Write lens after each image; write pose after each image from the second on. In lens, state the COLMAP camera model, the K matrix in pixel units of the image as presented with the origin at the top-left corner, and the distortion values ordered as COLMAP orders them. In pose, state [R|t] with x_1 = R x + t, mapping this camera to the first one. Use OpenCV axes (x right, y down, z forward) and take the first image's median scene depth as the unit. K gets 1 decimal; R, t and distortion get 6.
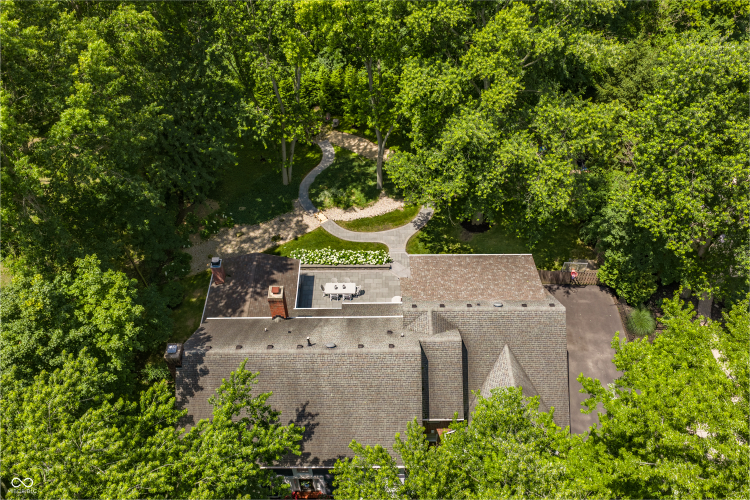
lens RADIAL K [[610.2, 0, 373.6], [0, 610.2, 250.2], [0, 0, 1]] dist [0.015190, -0.002713]
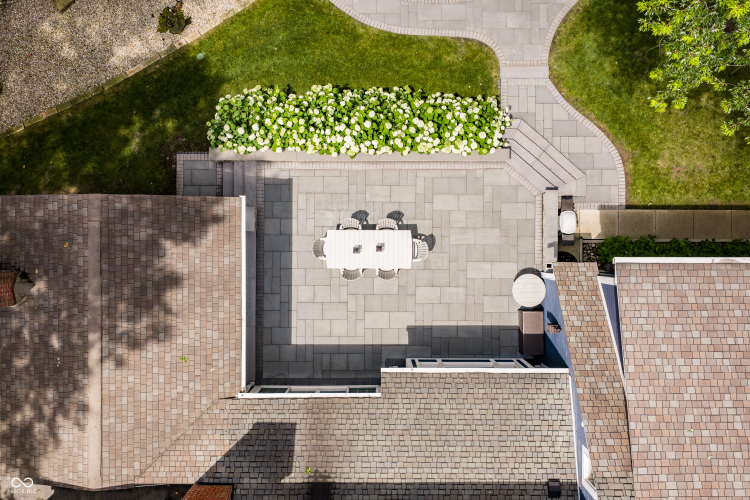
lens RADIAL K [[610.2, 0, 377.4], [0, 610.2, 249.2], [0, 0, 1]] dist [0.015190, -0.002713]
pose [[0.999981, 0.000502, 0.006187, -0.050736], [-0.004533, 0.739982, 0.672612, -0.172399], [-0.004240, -0.672627, 0.739970, 0.727019]]
